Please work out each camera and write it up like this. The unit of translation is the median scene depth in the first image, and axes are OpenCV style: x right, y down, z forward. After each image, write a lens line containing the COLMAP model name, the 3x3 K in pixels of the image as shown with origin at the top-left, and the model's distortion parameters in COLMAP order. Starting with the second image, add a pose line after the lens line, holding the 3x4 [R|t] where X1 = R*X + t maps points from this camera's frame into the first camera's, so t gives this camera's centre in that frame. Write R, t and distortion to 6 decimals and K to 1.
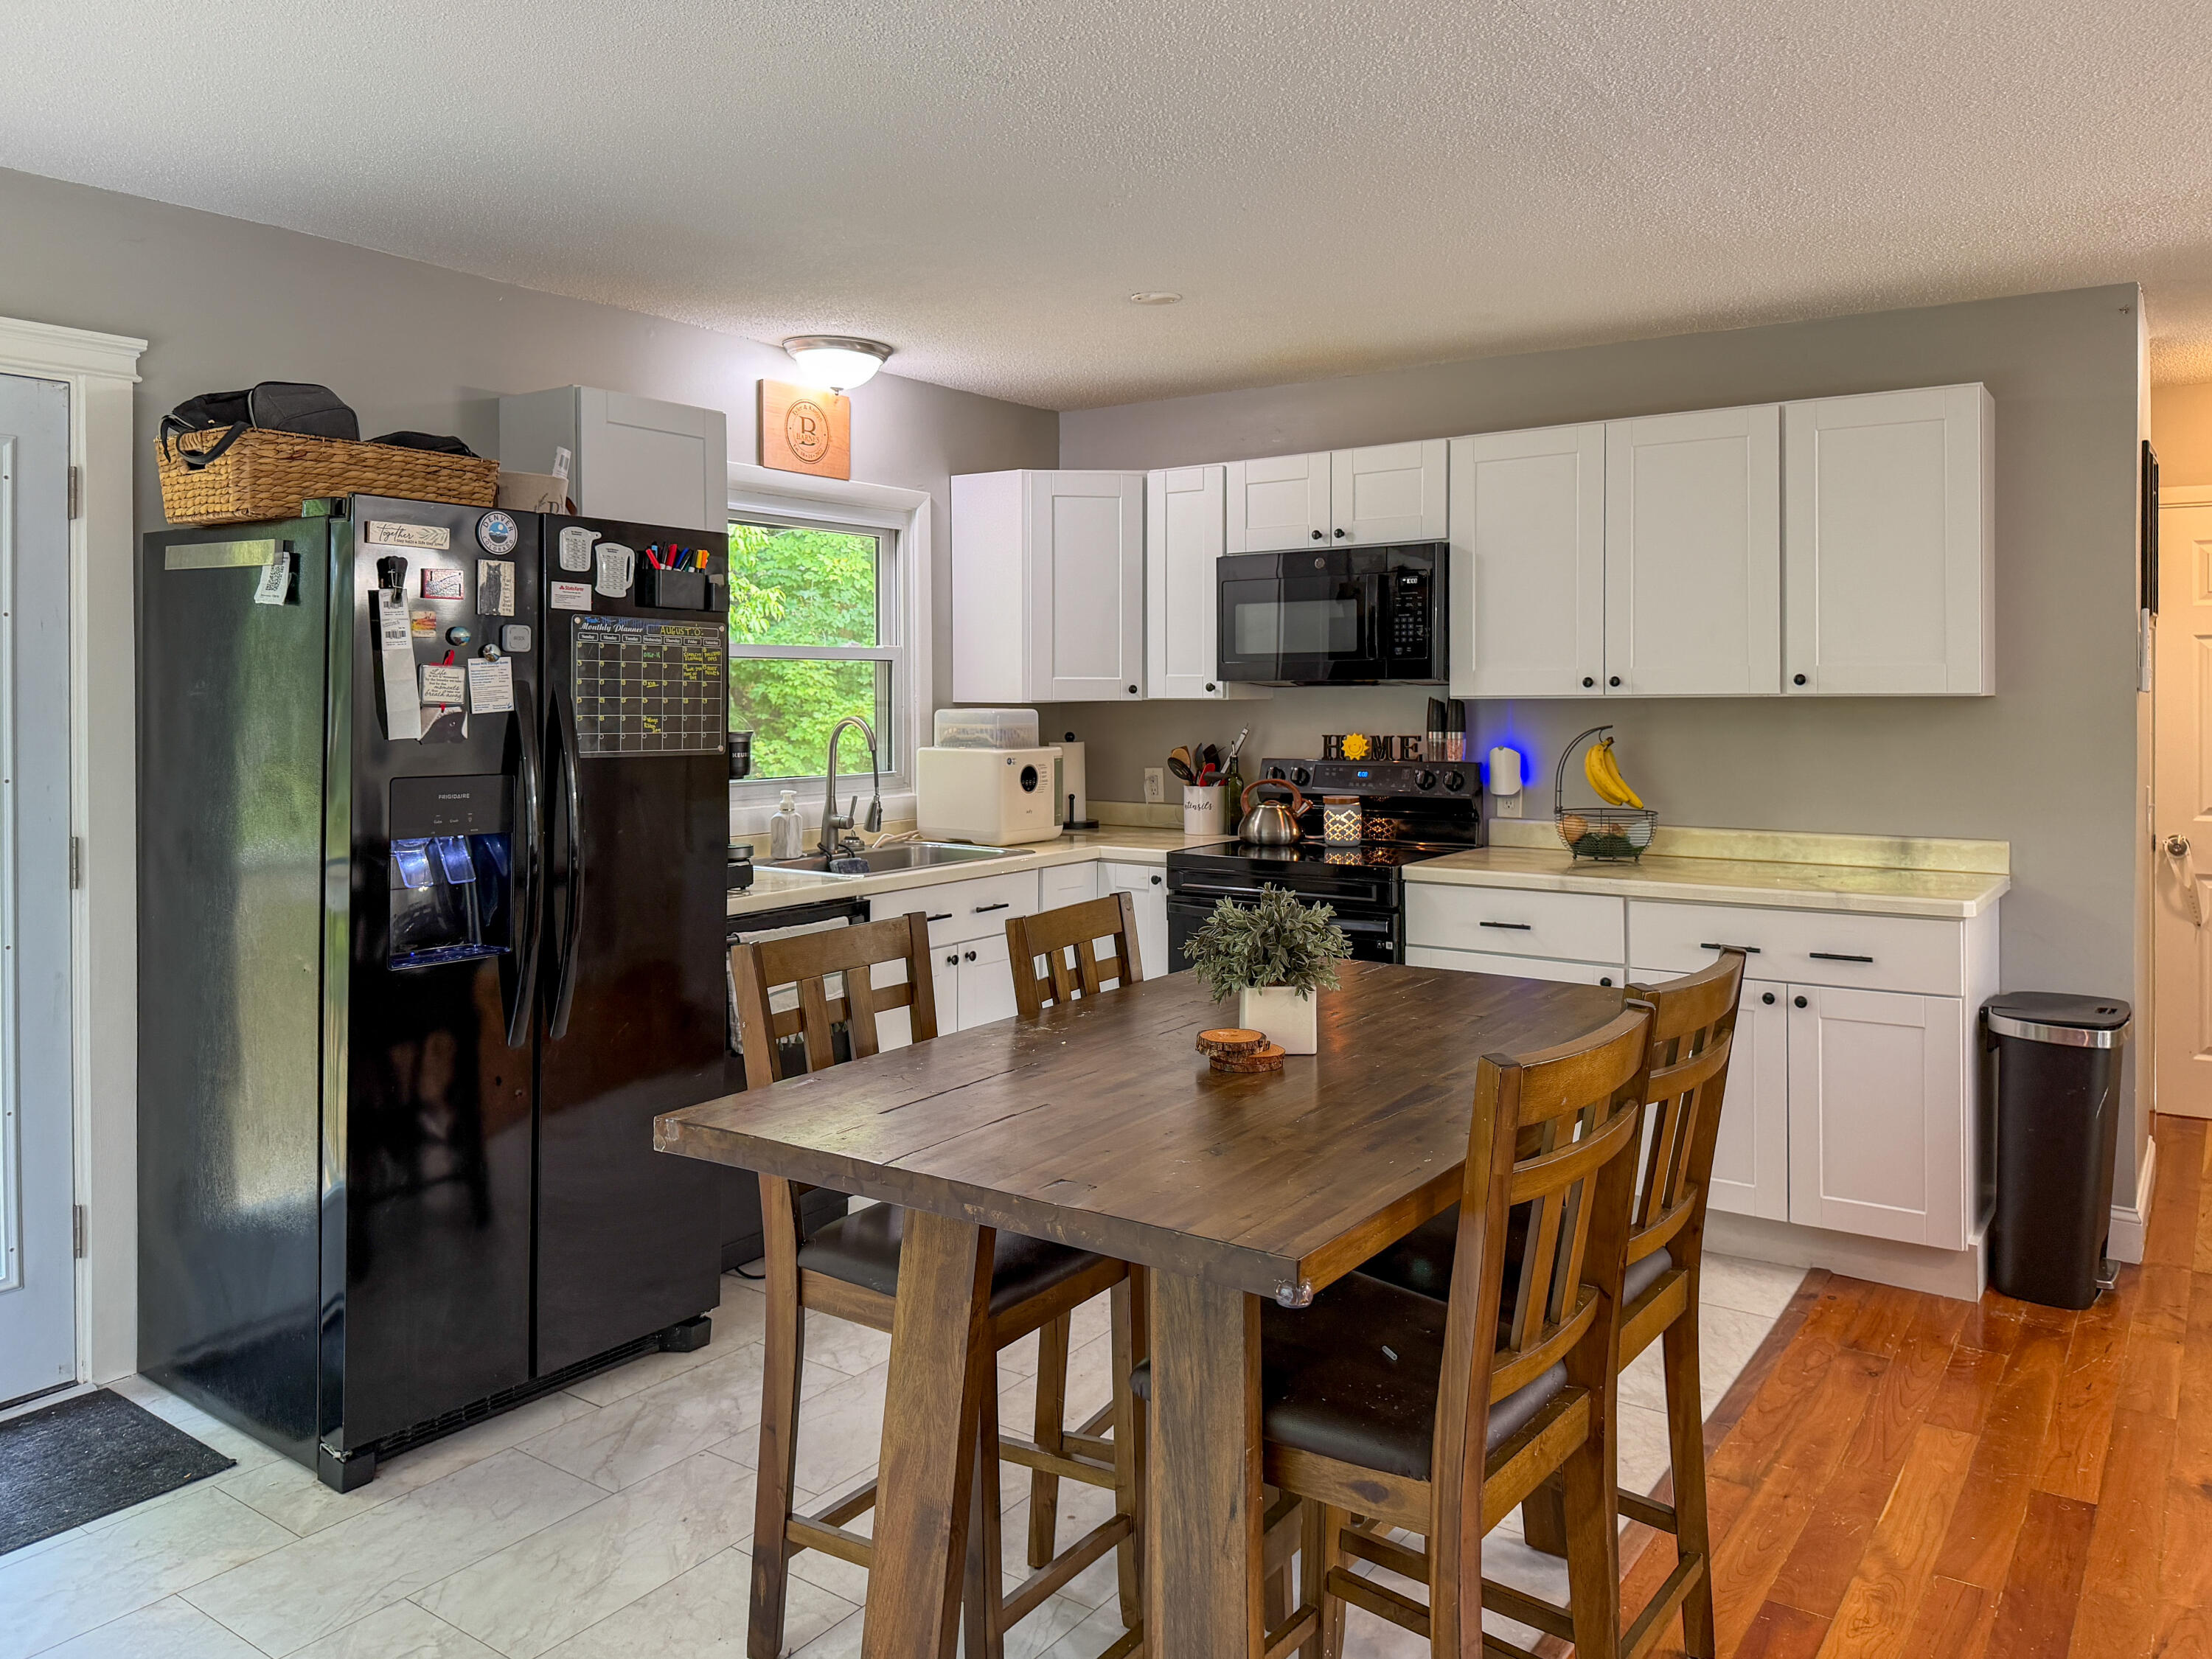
lens RADIAL K [[1615.4, 0, 1134.6], [0, 1615.4, 671.4], [0, 0, 1]] dist [0.040118, -0.033945]
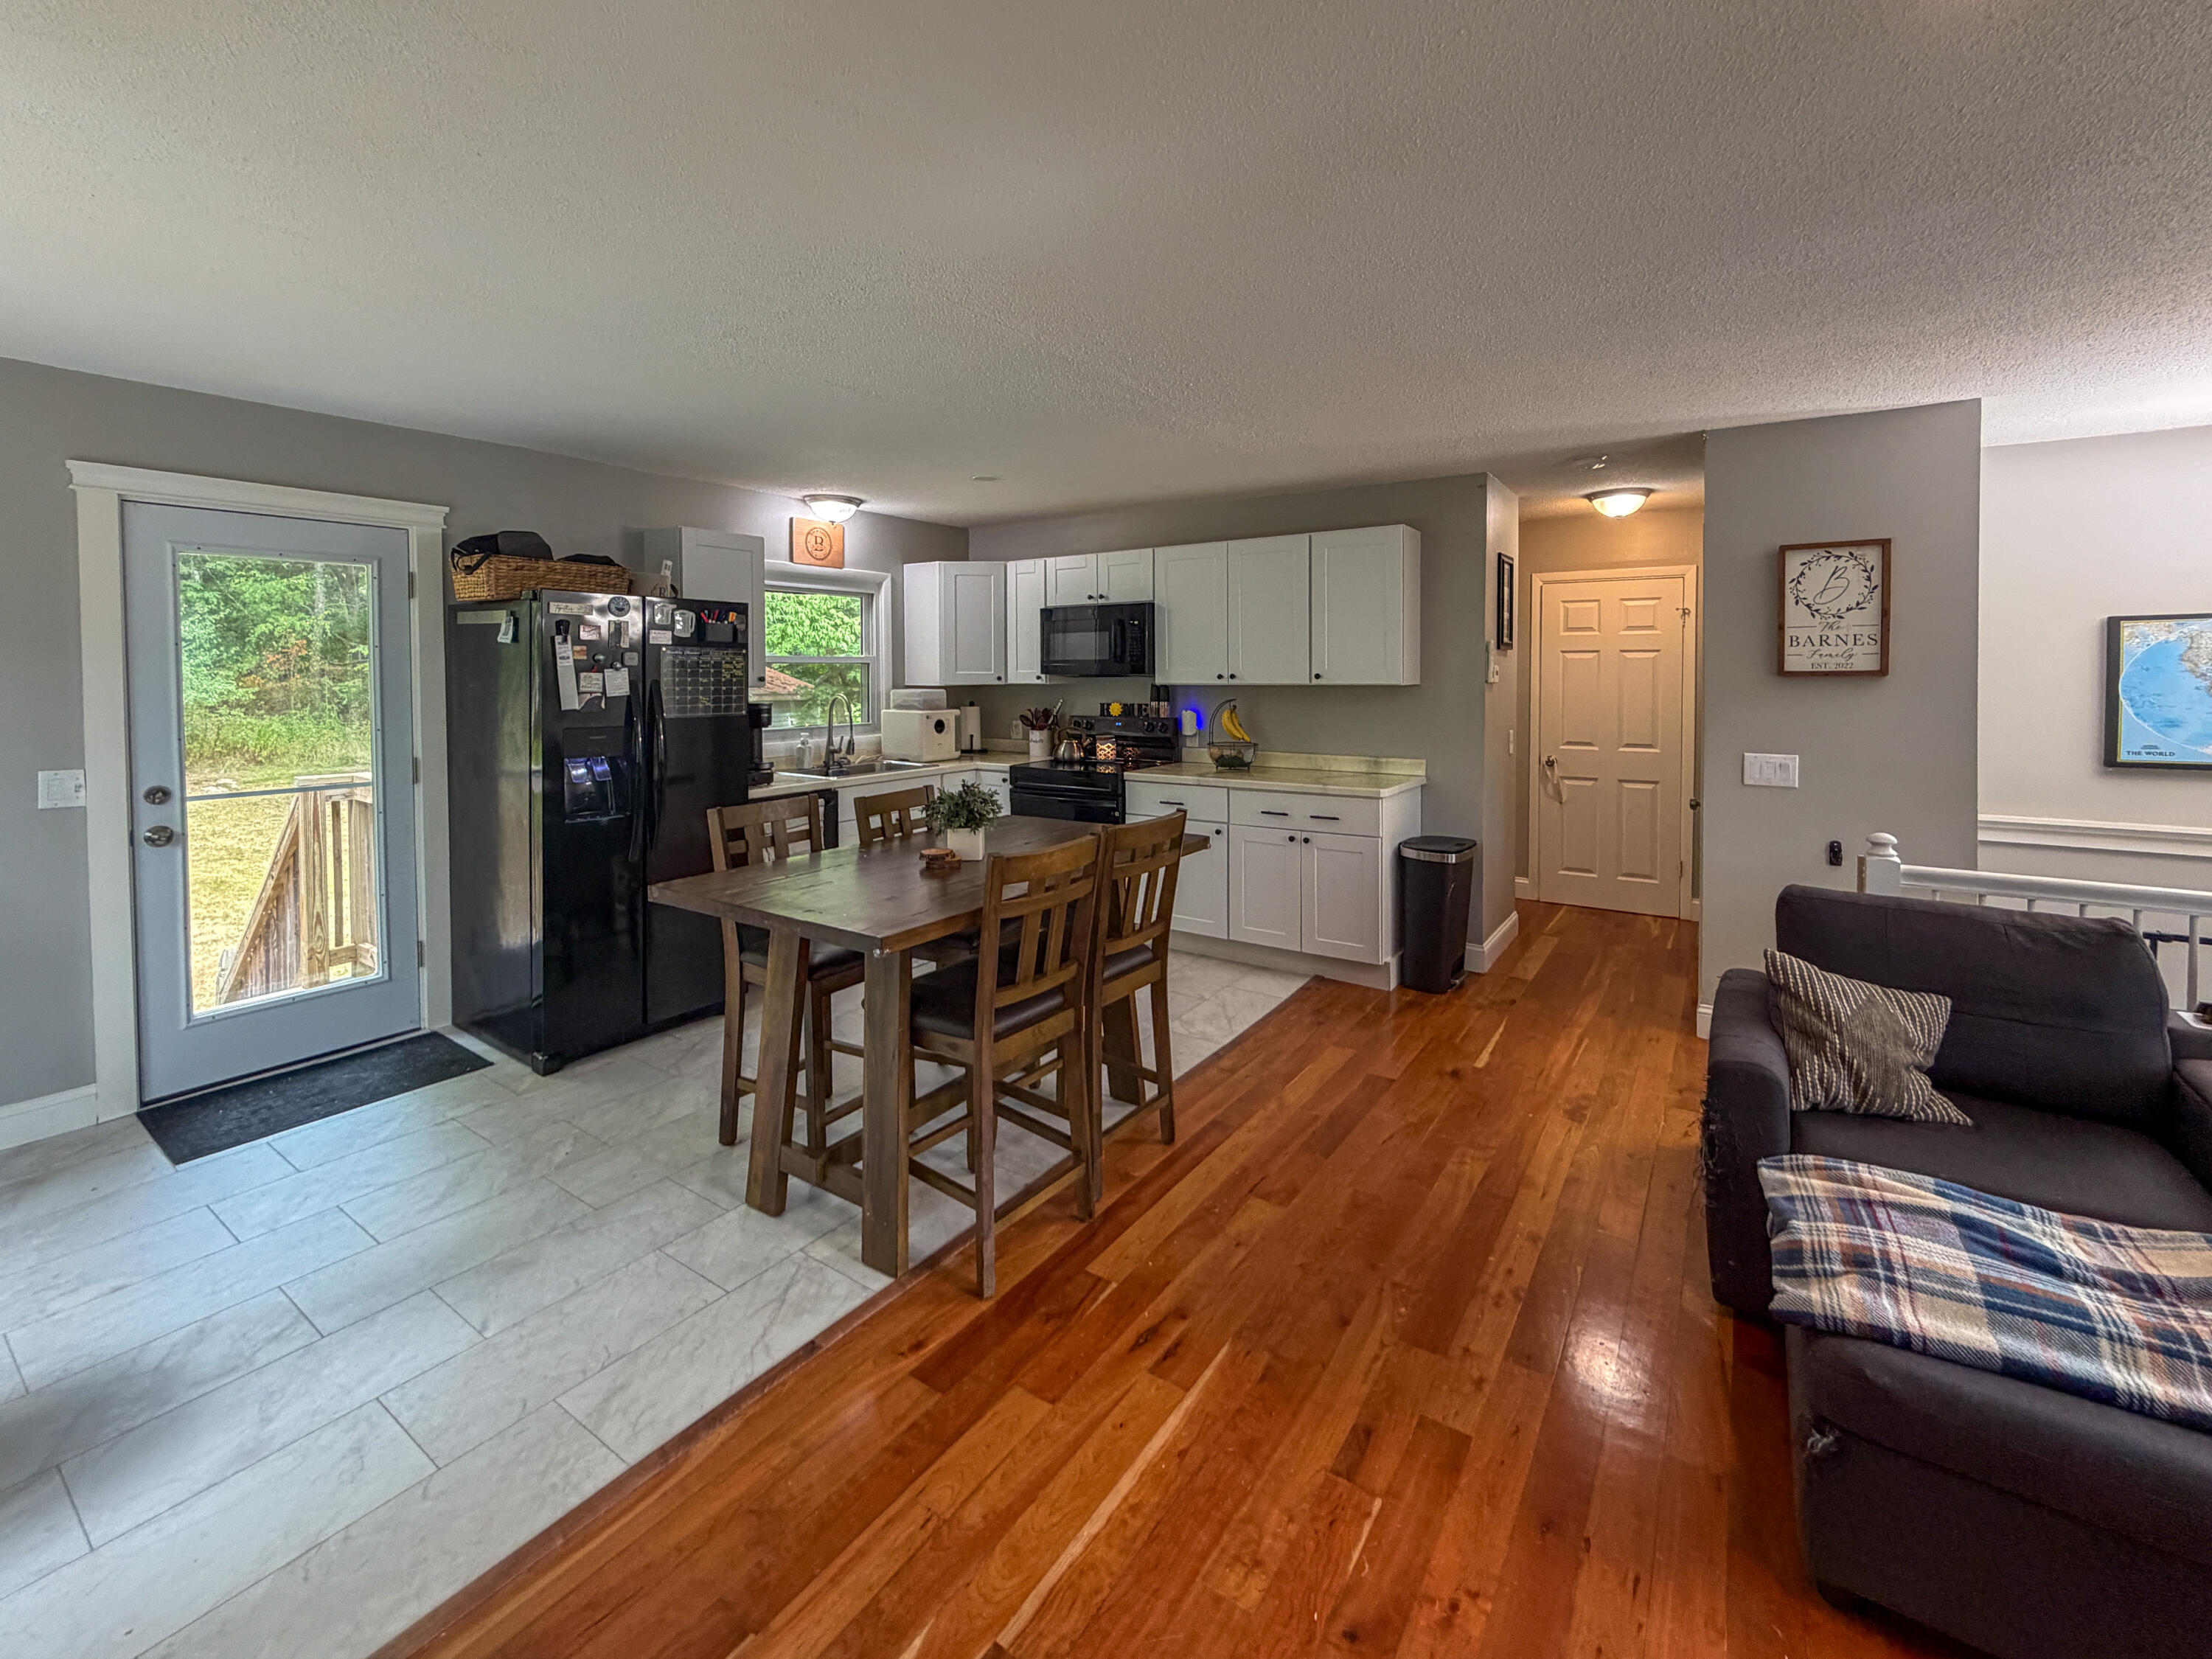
lens RADIAL K [[944.4, 0, 1094.2], [0, 944.4, 682.6], [0, 0, 1]] dist [0.008439, -0.000879]
pose [[0.999988, -0.000840, 0.004862, 0.138148], [0.000726, 0.999726, 0.023394, -0.013689], [-0.004881, -0.023390, 0.999714, -0.125882]]
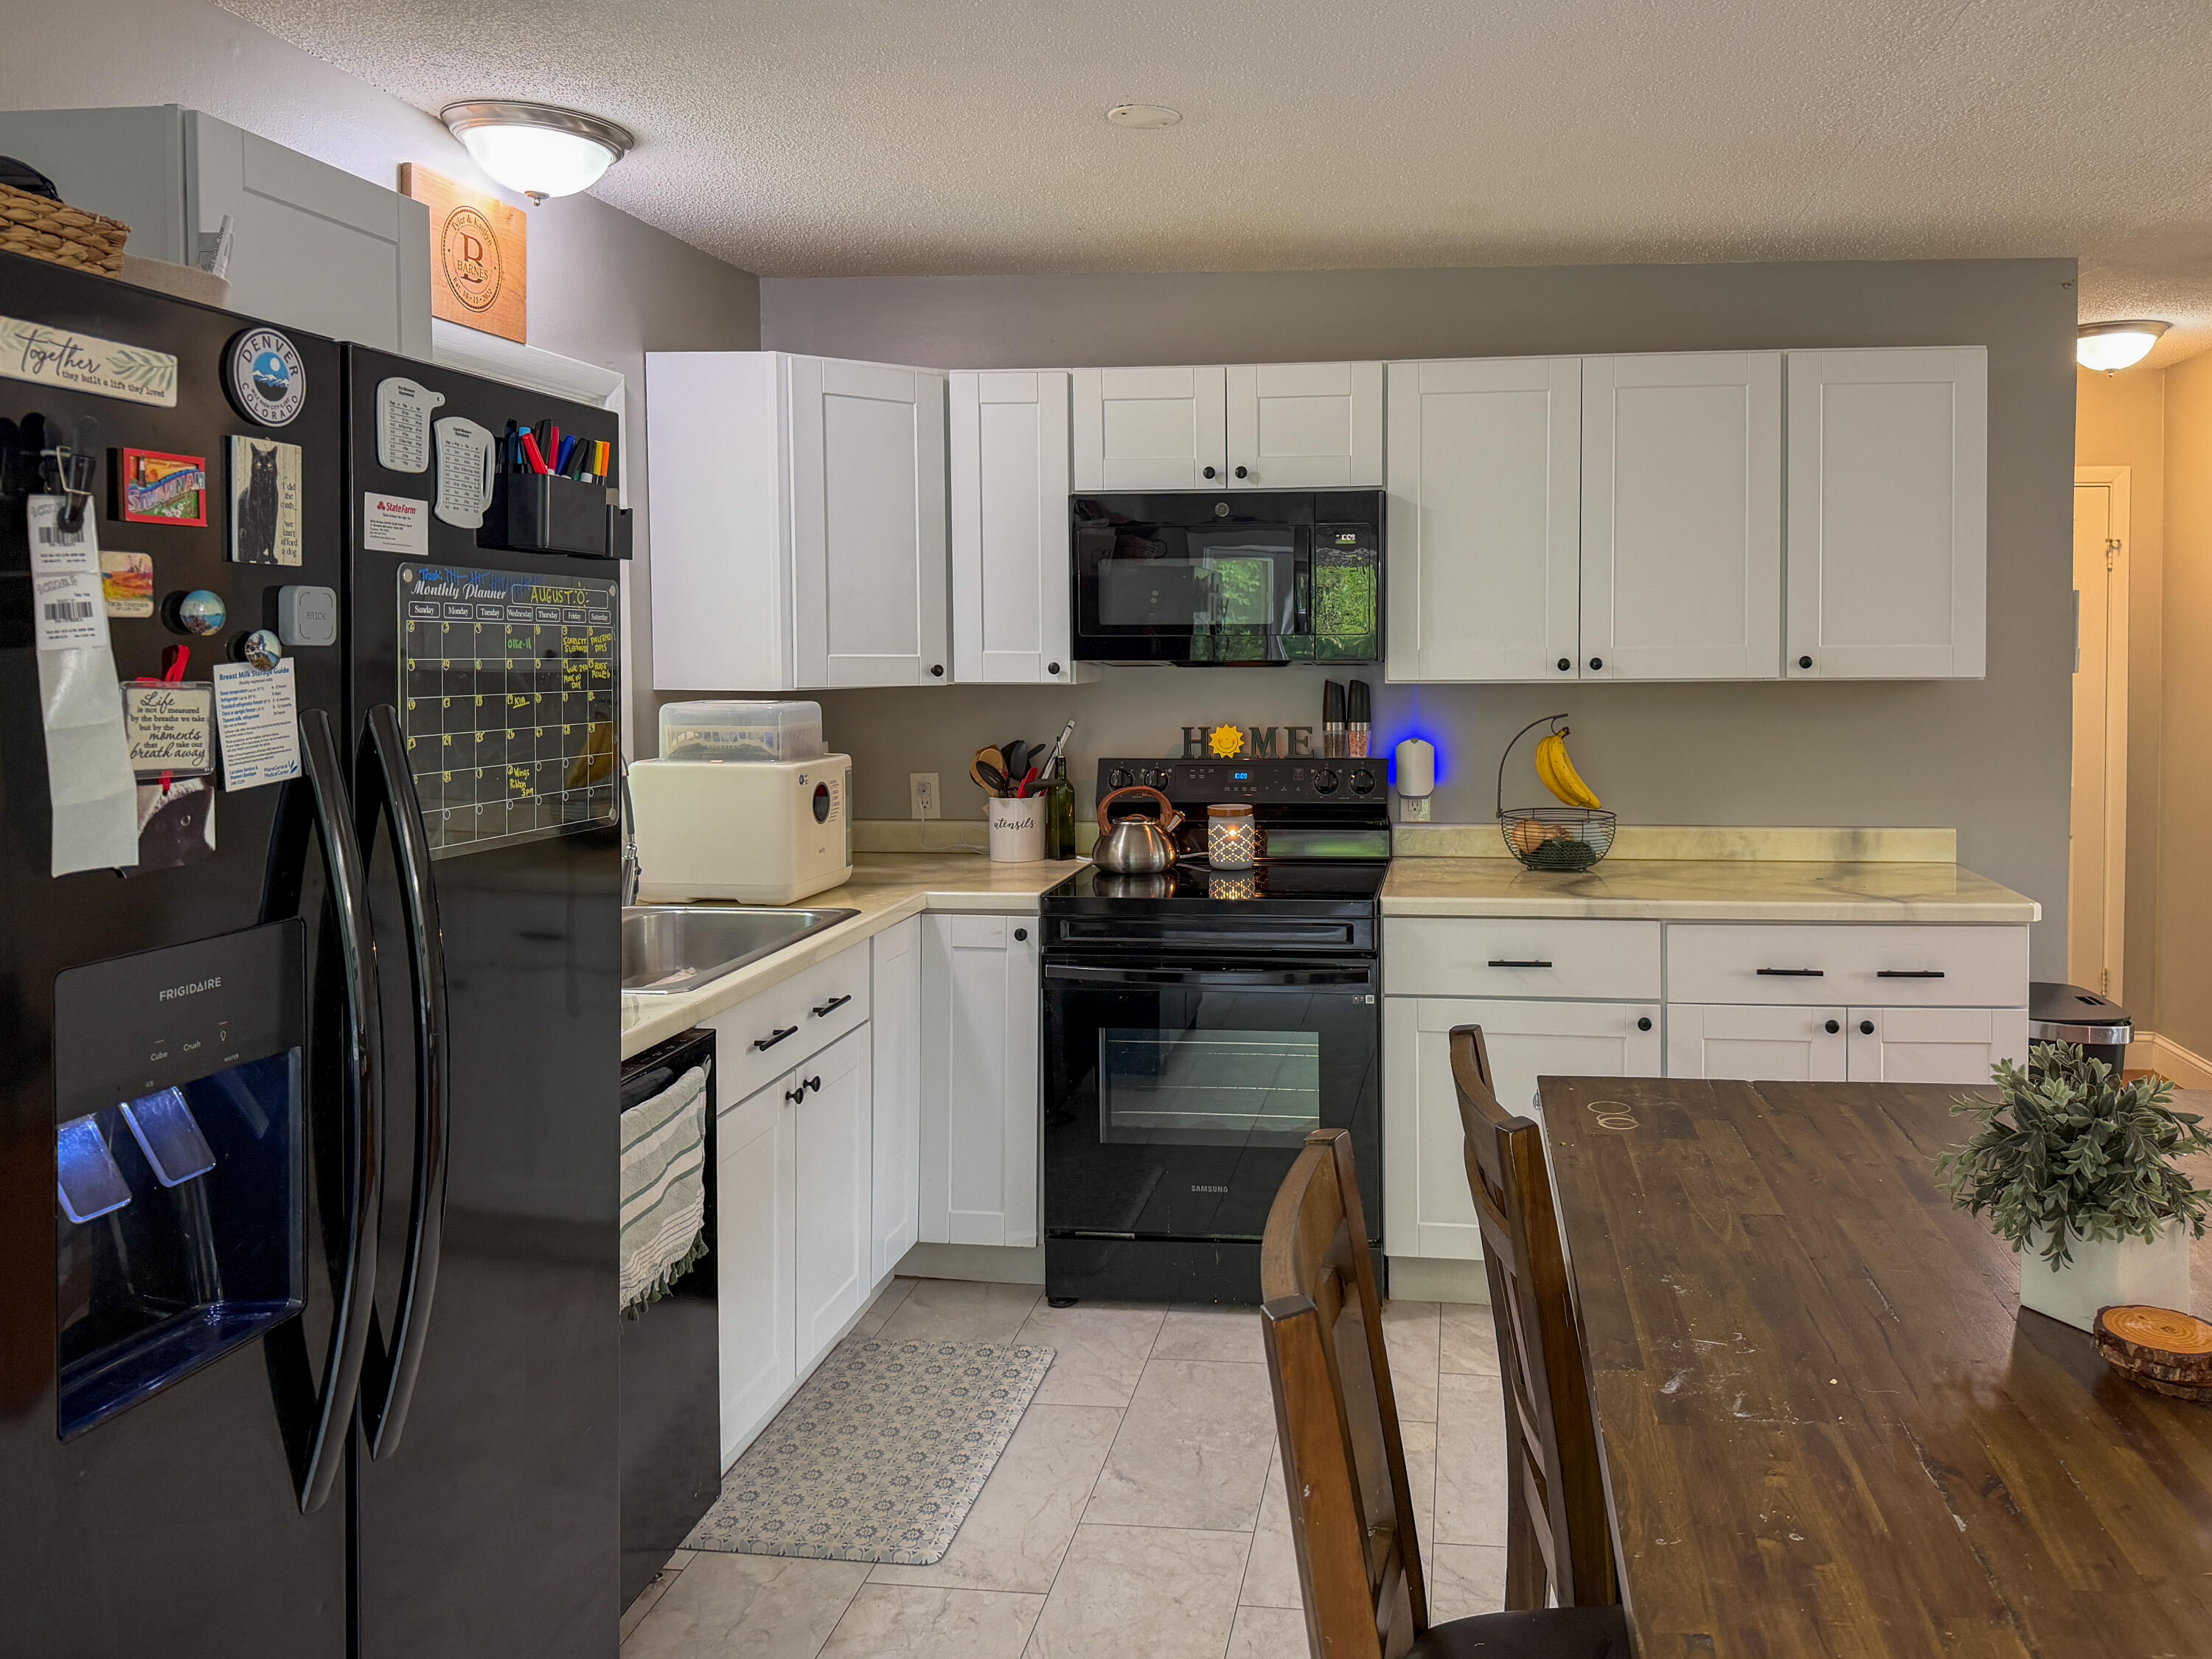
lens RADIAL K [[1615.4, 0, 1292.2], [0, 1615.4, 688.5], [0, 0, 1]] dist [0.040118, -0.033945]
pose [[0.877373, -0.014358, 0.479595, -0.271689], [-0.005812, 0.999161, 0.040546, -0.015251], [-0.479774, -0.038361, 0.876553, 0.356516]]
